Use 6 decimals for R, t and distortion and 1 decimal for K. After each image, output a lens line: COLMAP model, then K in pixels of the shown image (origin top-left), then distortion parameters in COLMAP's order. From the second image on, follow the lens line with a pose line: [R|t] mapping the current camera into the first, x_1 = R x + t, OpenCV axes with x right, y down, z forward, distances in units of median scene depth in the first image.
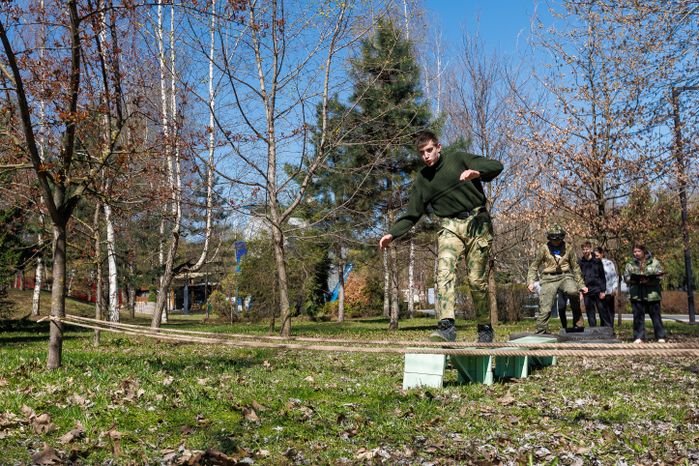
lens RADIAL K [[662.6, 0, 349.5], [0, 662.6, 232.0], [0, 0, 1]] dist [0.000042, 0.000000]
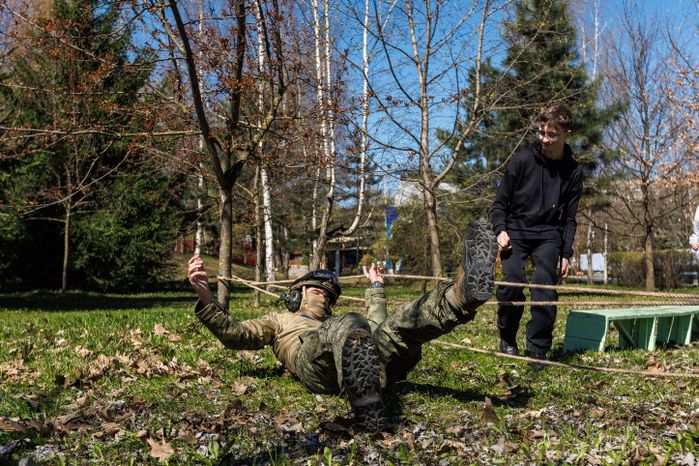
lens RADIAL K [[683.2, 0, 349.6], [0, 683.2, 233.9], [0, 0, 1]] dist [0.000771, 0.000000]
pose [[0.994955, 0.004374, -0.100223, -0.125612], [-0.001409, 0.999560, 0.029641, 0.025754], [0.100309, -0.029350, 0.994523, -0.048147]]
